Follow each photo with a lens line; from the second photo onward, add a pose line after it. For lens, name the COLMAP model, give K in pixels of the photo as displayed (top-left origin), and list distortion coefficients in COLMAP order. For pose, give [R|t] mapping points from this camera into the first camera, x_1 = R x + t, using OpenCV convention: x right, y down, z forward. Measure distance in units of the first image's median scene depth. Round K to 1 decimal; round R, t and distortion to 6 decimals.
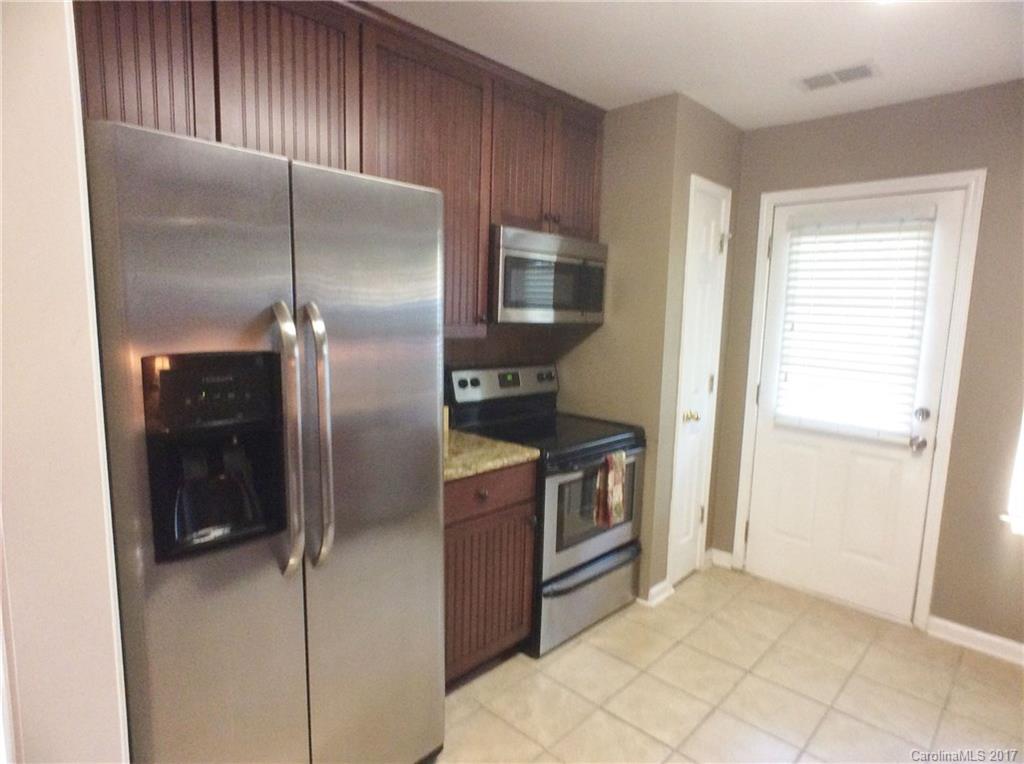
lens RADIAL K [[588.8, 0, 511.4], [0, 588.8, 384.3], [0, 0, 1]] dist [-0.002795, 0.002062]
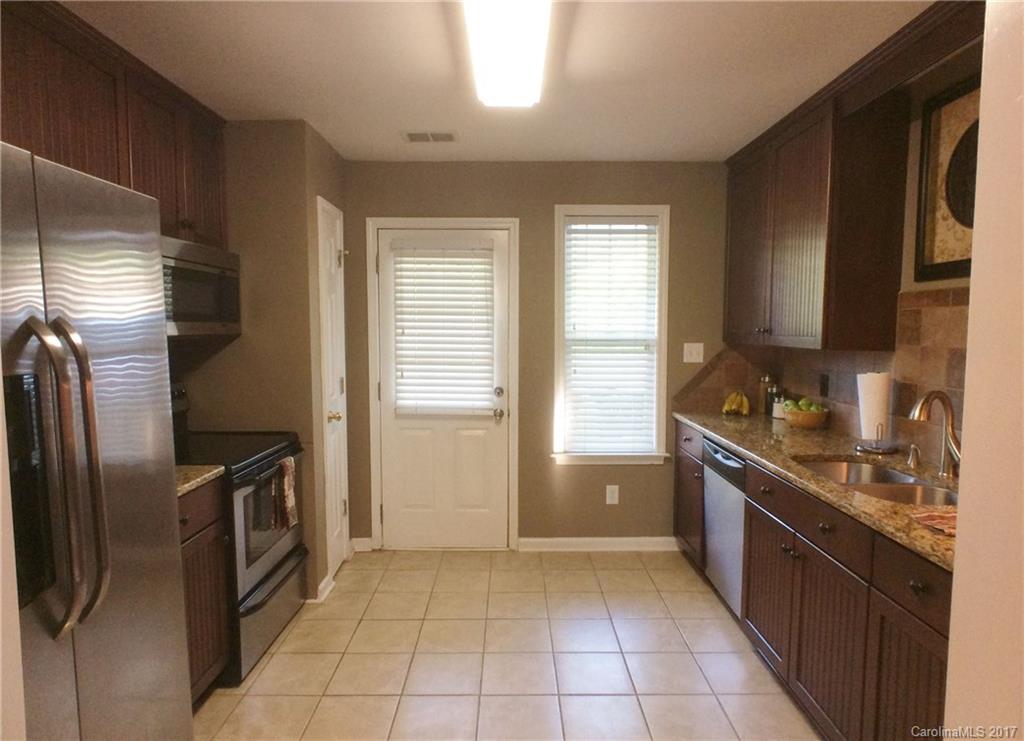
lens RADIAL K [[621.0, 0, 515.7], [0, 621.0, 372.9], [0, 0, 1]] dist [-0.001042, 0.001423]
pose [[0.715673, -0.078522, 0.694008, -0.263267], [0.107195, 0.994236, 0.001949, 0.008985], [-0.690160, 0.072999, 0.719965, -0.062841]]
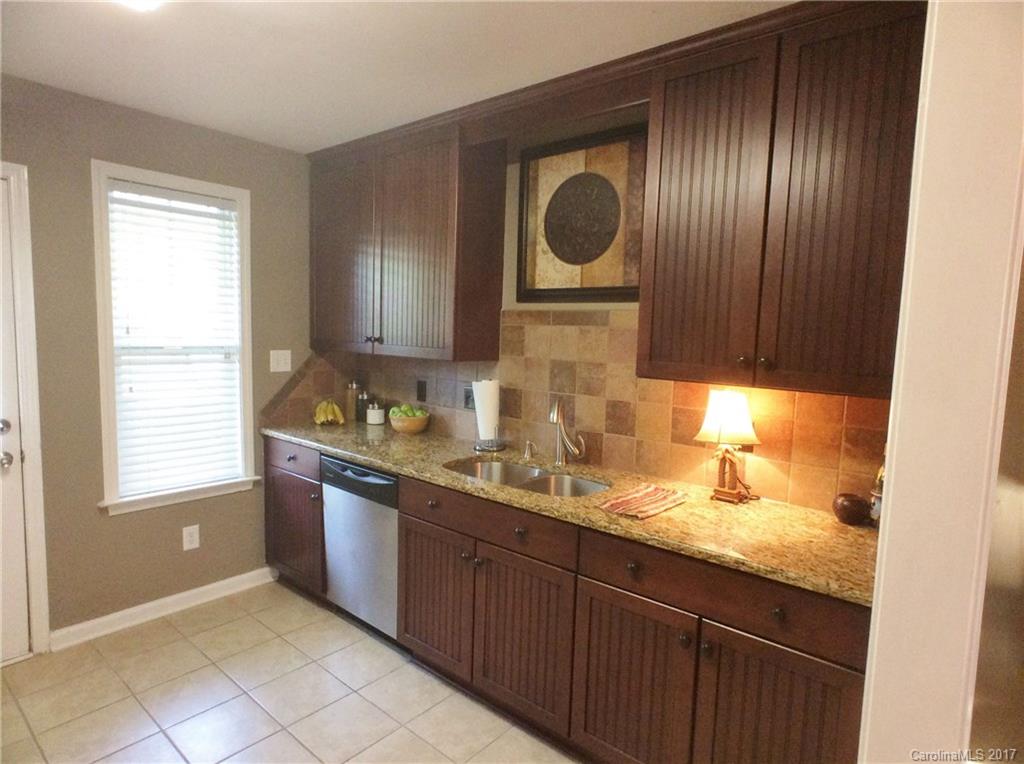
lens RADIAL K [[588.8, 0, 510.4], [0, 588.8, 384.4], [0, 0, 1]] dist [-0.002795, 0.002062]
pose [[-0.067875, -0.126017, 0.989703, -0.227743], [0.096067, 0.986556, 0.132205, -0.056284], [-0.993058, 0.104051, -0.054857, 0.267777]]
